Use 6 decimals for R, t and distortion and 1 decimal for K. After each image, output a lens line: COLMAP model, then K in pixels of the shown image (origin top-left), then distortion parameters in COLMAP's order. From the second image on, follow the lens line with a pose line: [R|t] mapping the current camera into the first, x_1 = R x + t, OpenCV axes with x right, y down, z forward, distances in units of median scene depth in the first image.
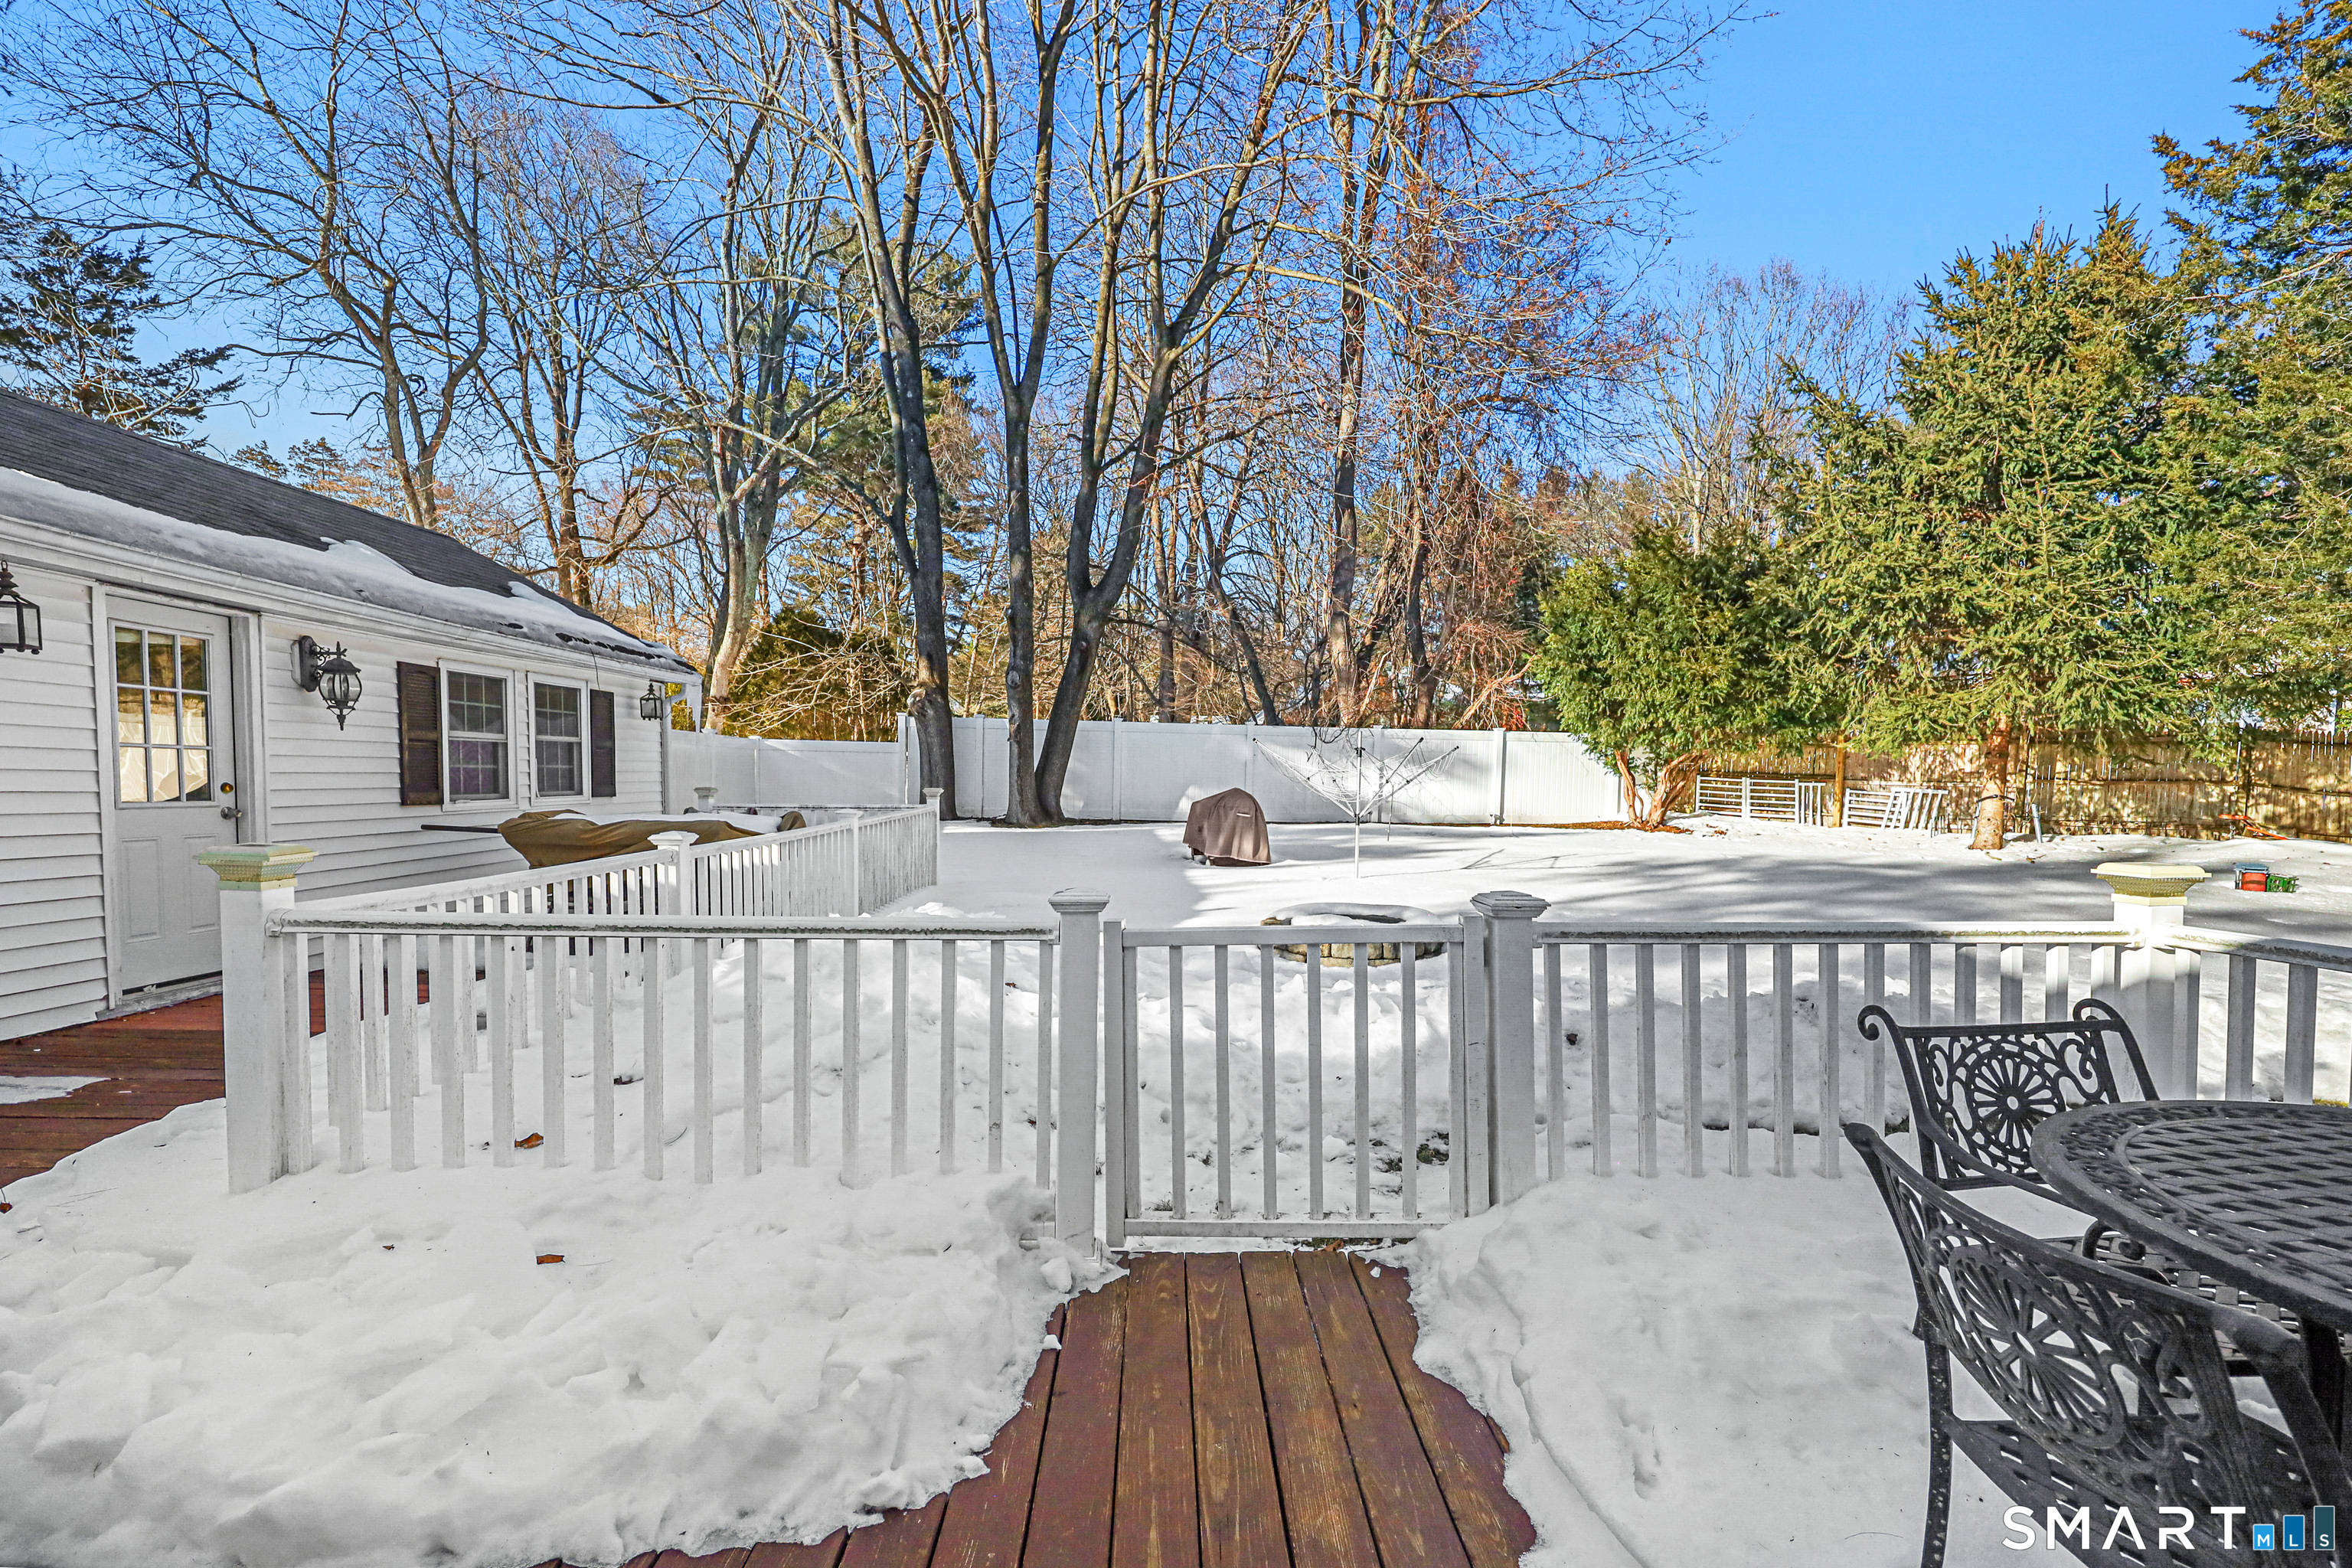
lens RADIAL K [[972.7, 0, 1186.3], [0, 972.7, 861.0], [0, 0, 1]] dist [-0.011825, -0.000015]
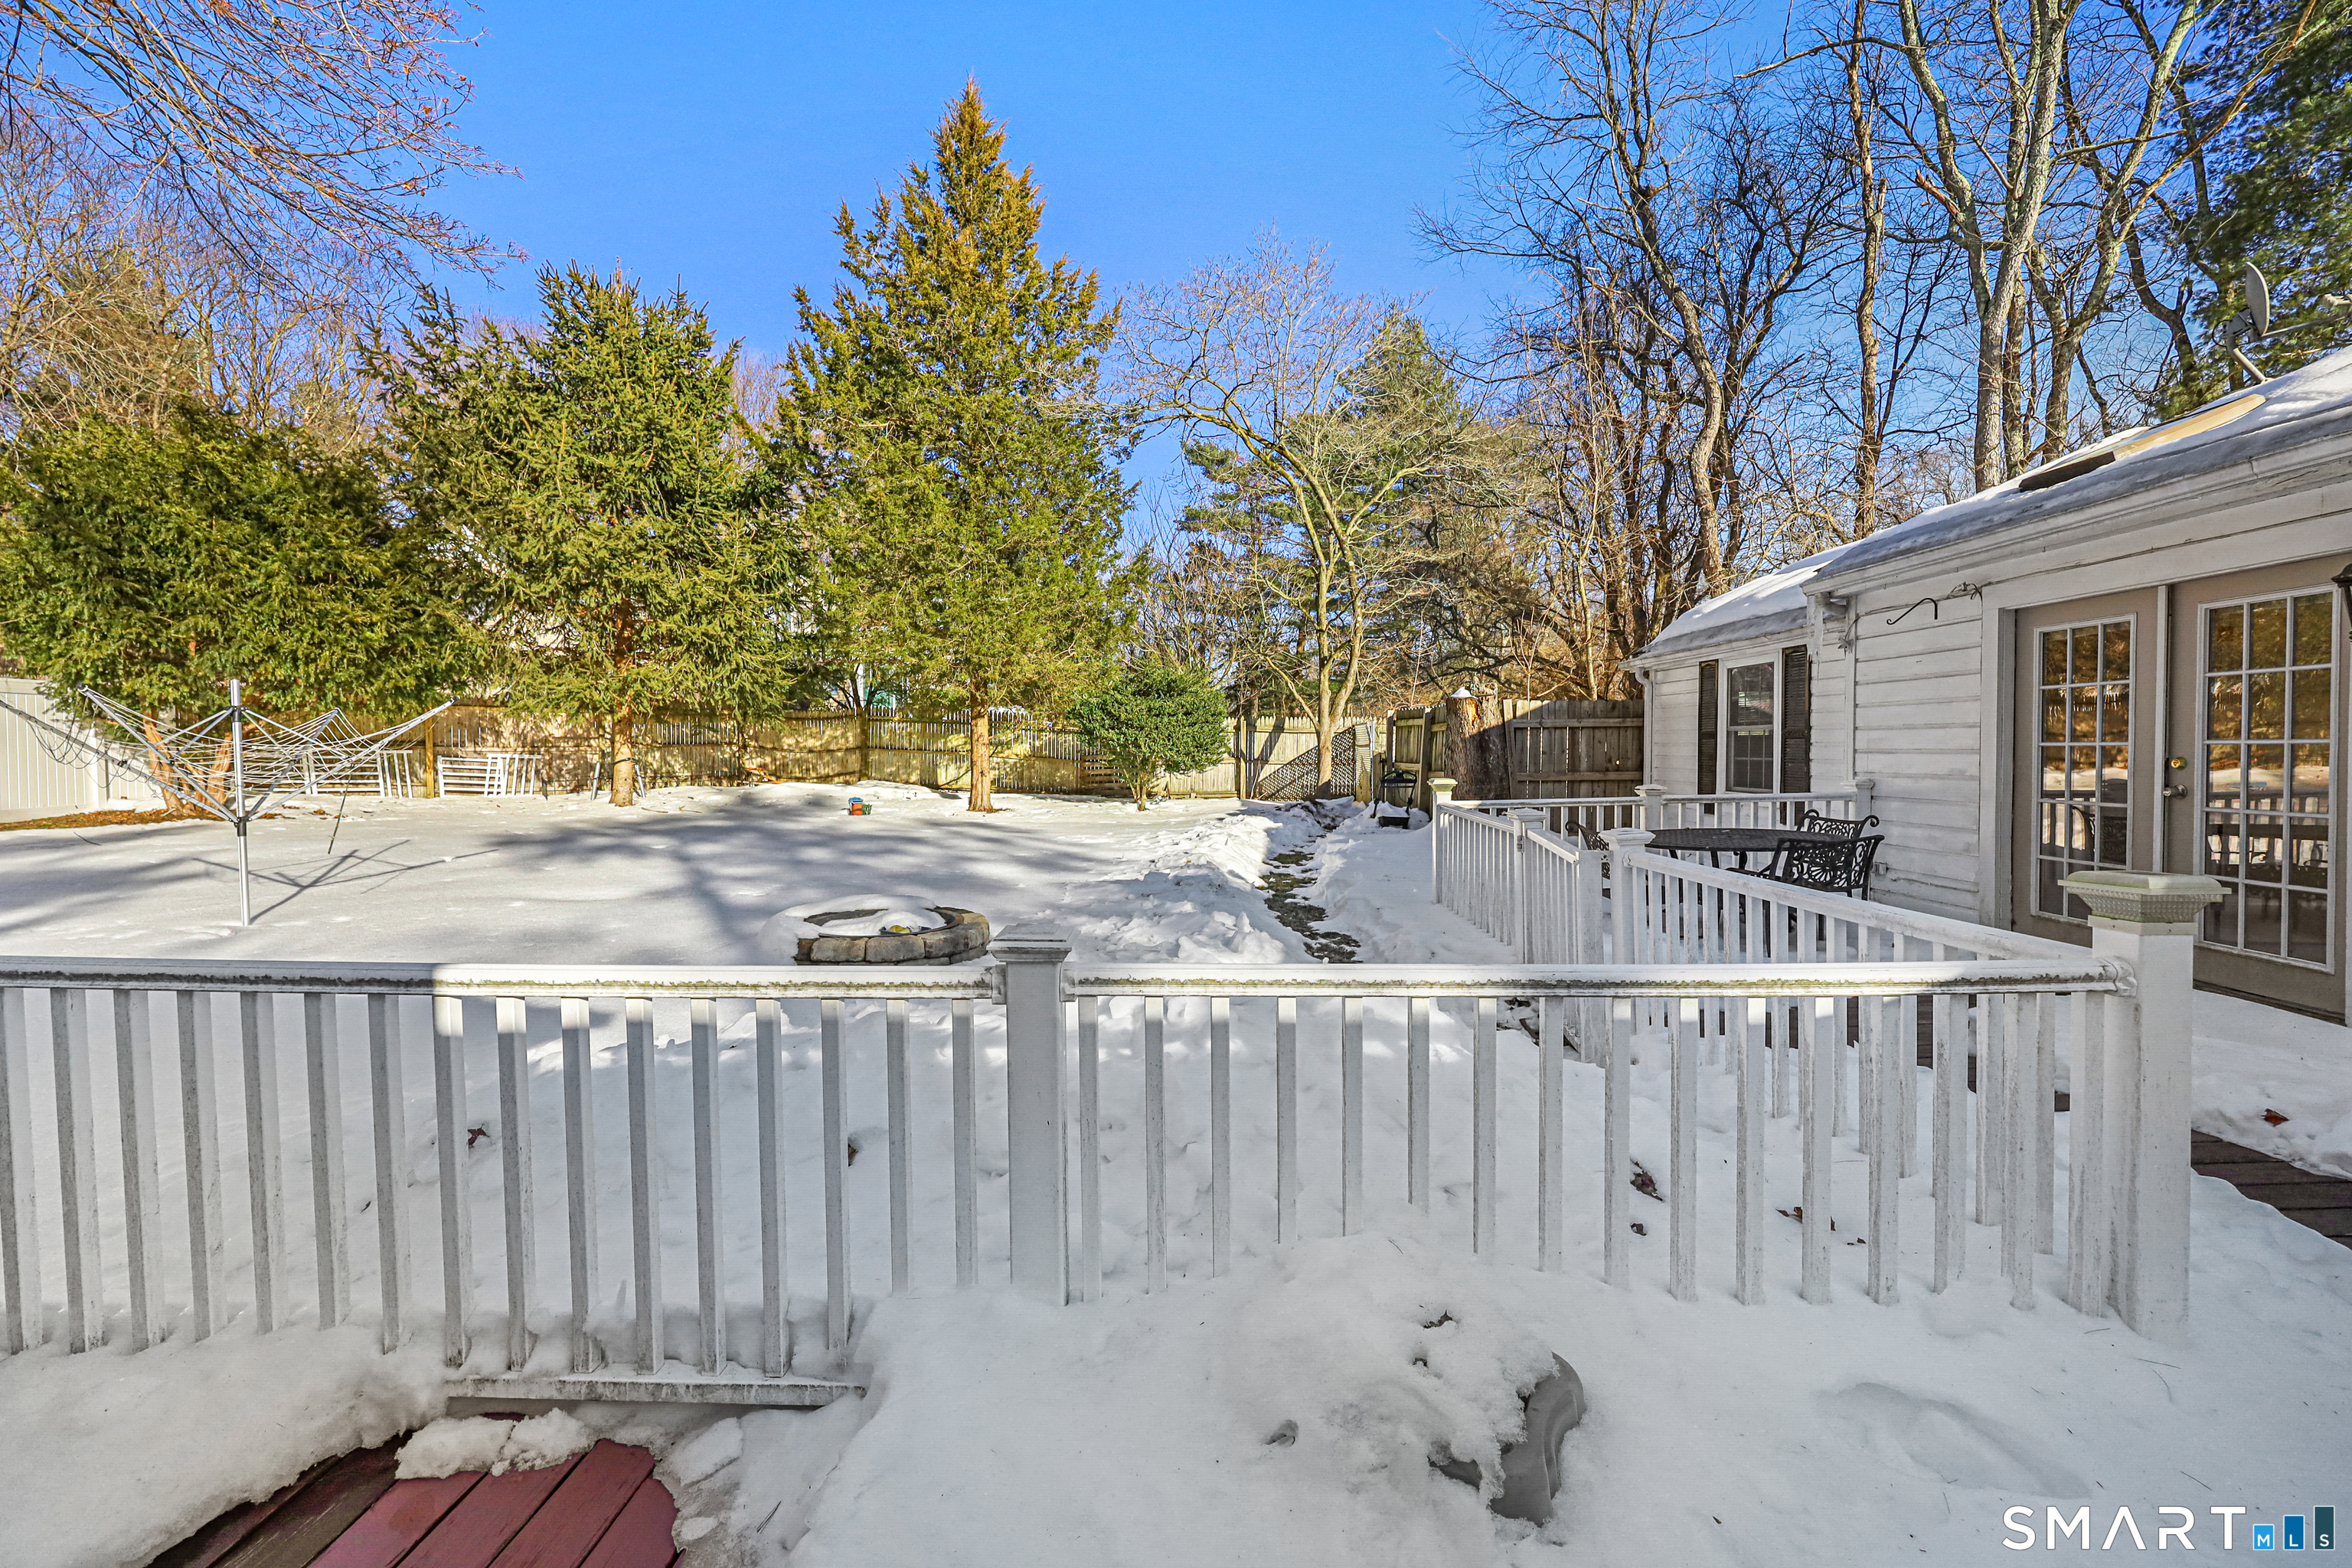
lens RADIAL K [[979.7, 0, 1192.7], [0, 979.7, 785.3], [0, 0, 1]] dist [0.000877, -0.000260]
pose [[0.041373, -0.053225, 0.997725, -0.270147], [0.090957, 0.994634, 0.049289, -0.028819], [-0.994995, 0.088711, 0.045993, 0.256624]]
